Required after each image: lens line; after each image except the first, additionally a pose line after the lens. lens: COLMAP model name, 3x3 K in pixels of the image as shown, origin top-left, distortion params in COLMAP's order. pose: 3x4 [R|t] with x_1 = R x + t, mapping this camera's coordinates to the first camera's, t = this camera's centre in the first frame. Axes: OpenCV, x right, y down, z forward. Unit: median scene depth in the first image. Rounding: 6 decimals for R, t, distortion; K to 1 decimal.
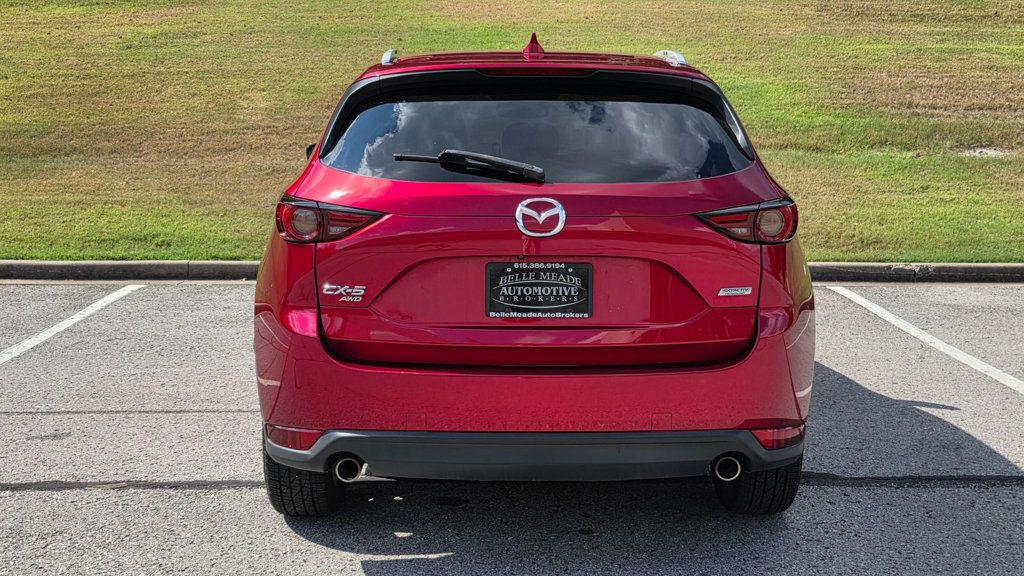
lens RADIAL K [[1248.5, 0, 529.9], [0, 1248.5, 288.0], [0, 0, 1]] dist [0.121937, 0.000000]
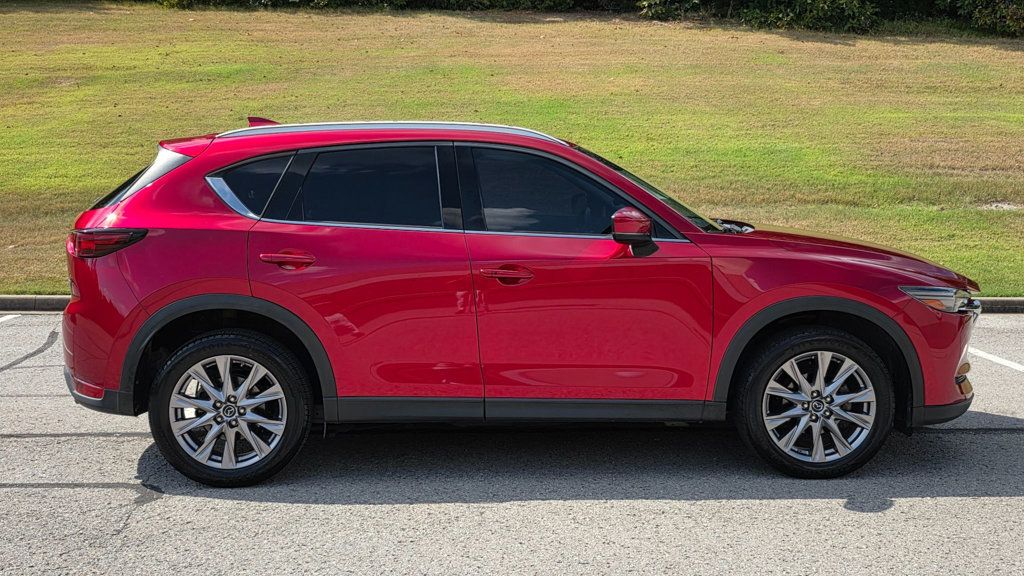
lens RADIAL K [[1219.7, 0, 488.5], [0, 1219.7, 305.8], [0, 0, 1]] dist [0.095442, 0.000000]
pose [[0.999555, -0.000701, -0.029807, -0.075218], [-0.000232, 0.999511, -0.031284, 0.019541], [0.029814, 0.031277, 0.999066, -0.144898]]
